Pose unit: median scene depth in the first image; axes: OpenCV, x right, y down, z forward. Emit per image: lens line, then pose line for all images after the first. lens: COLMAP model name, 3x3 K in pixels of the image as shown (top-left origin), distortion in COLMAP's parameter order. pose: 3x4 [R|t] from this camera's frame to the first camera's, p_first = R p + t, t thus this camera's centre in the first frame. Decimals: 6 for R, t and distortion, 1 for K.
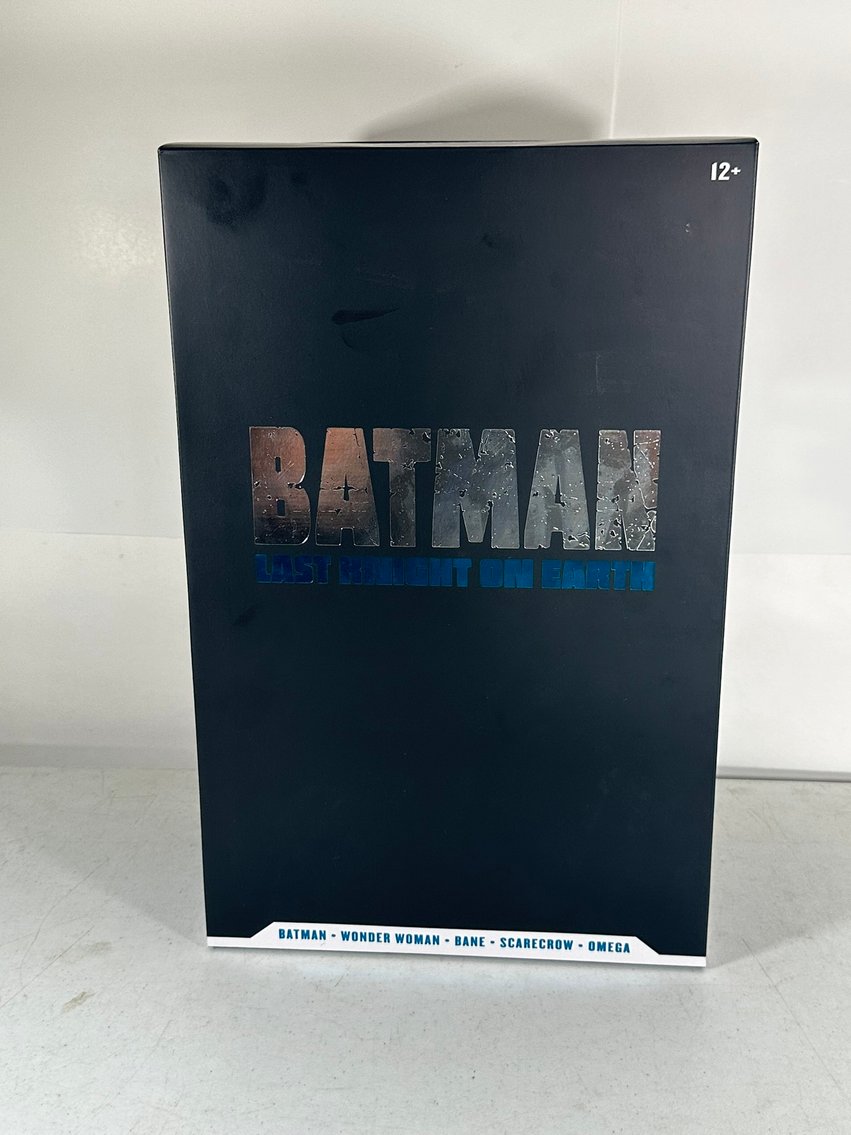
lens RADIAL K [[1236.8, 0, 424.8], [0, 1236.8, 565.0], [0, 0, 1]] dist [-0.012541, 0.000000]
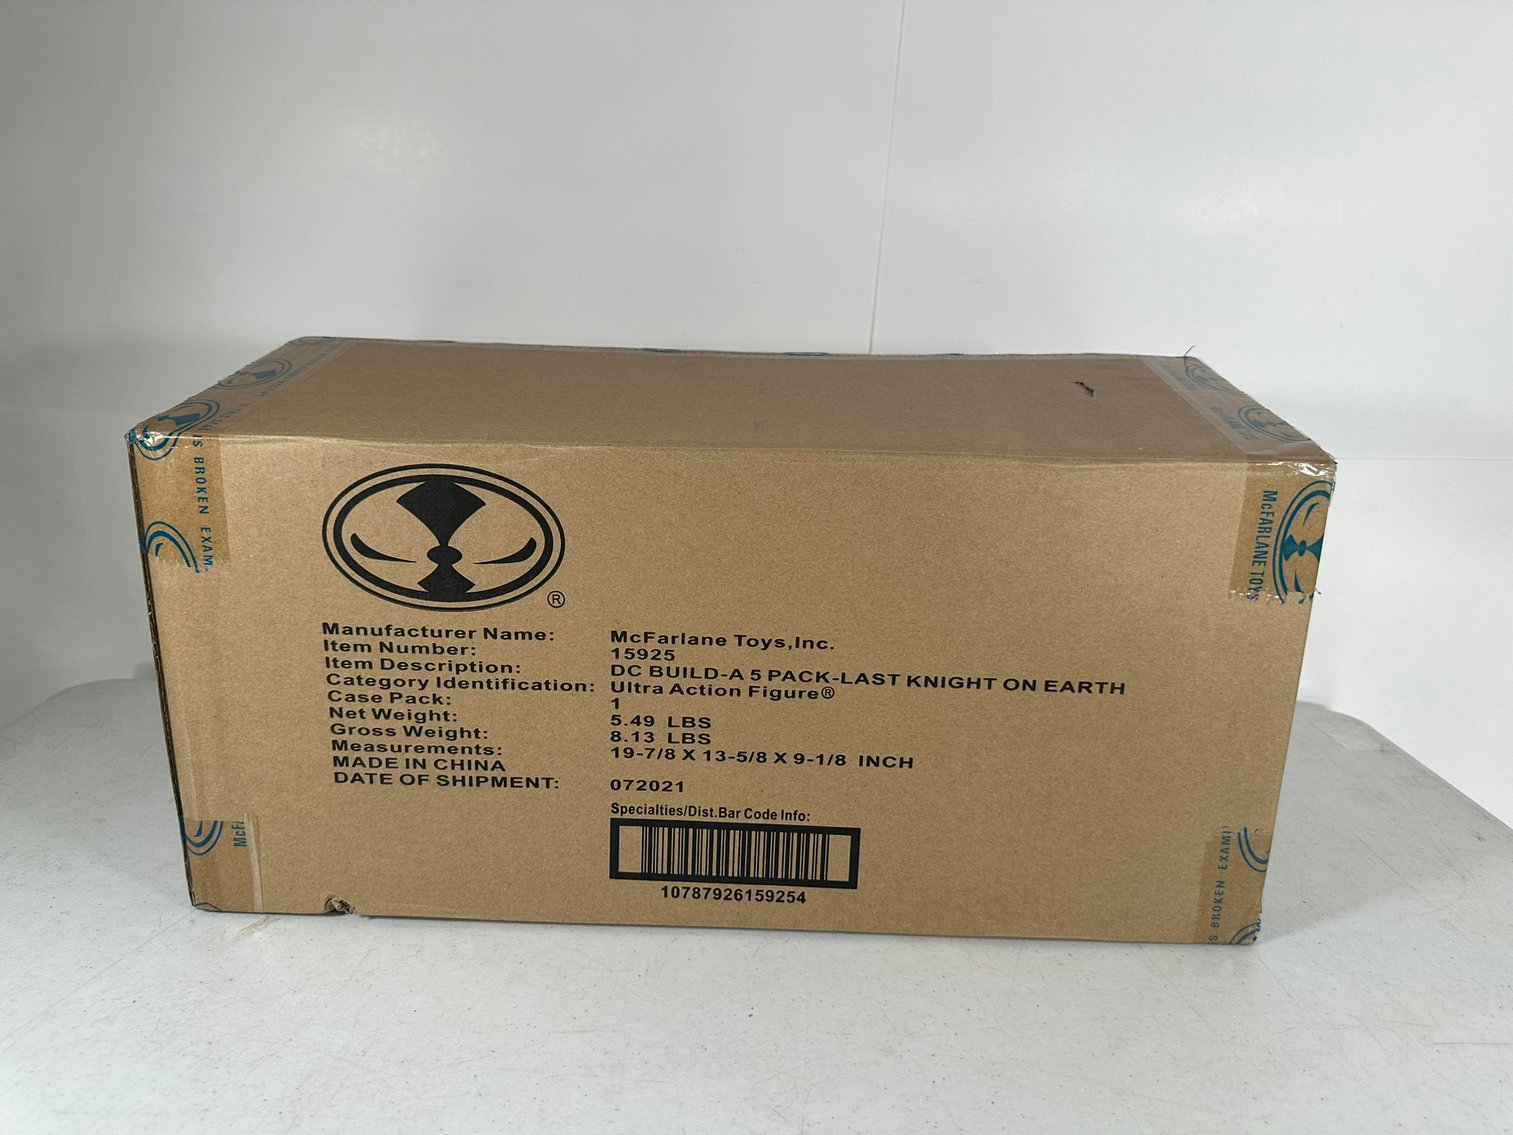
lens RADIAL K [[1077.7, 0, 757.8], [0, 1077.7, 572.6], [0, 0, 1]] dist [-0.026230, 0.006265]
pose [[0.997964, 0.014039, 0.062222, -0.003065], [-0.013313, 0.999839, -0.012062, 0.142597], [-0.062381, 0.011209, 0.997989, 0.316969]]
